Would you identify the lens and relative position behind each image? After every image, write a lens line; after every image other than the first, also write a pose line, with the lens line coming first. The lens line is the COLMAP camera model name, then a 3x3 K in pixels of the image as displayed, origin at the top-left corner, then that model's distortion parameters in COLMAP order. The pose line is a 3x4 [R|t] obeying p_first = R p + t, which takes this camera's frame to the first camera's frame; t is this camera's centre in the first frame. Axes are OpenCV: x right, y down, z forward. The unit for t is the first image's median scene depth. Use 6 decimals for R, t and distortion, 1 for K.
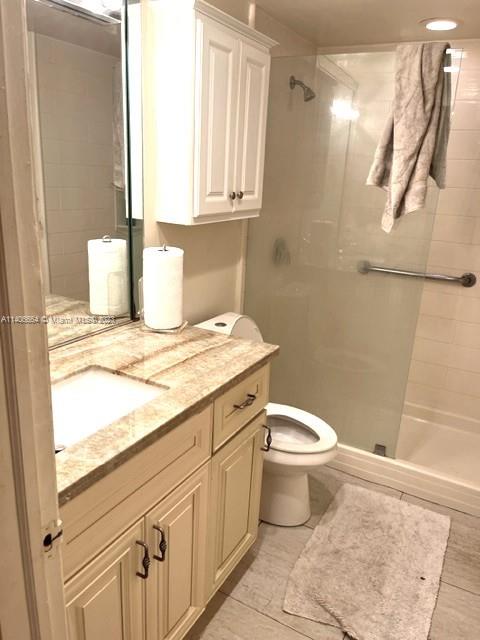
lens RADIAL K [[485.6, 0, 254.1], [0, 485.6, 324.7], [0, 0, 1]] dist [0.079040, -0.075307]
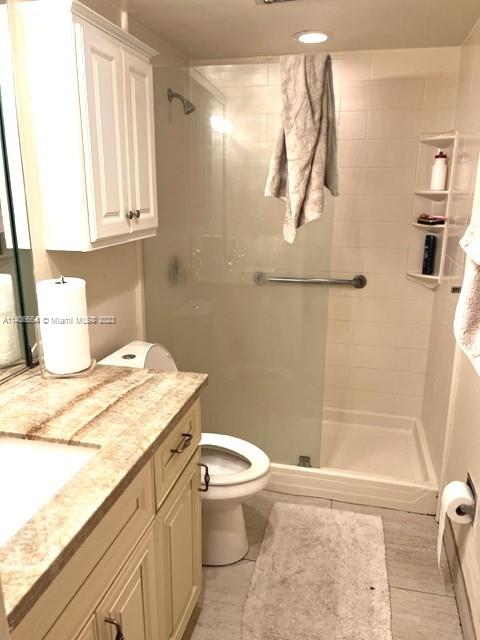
lens RADIAL K [[483.0, 0, 240.0], [0, 483.0, 320.0], [0, 0, 1]] dist [0.078316, -0.089325]
pose [[0.967269, -0.112261, 0.227570, -0.073044], [0.119928, 0.992579, -0.020100, -0.027414], [-0.223624, 0.046734, 0.973554, 0.080096]]
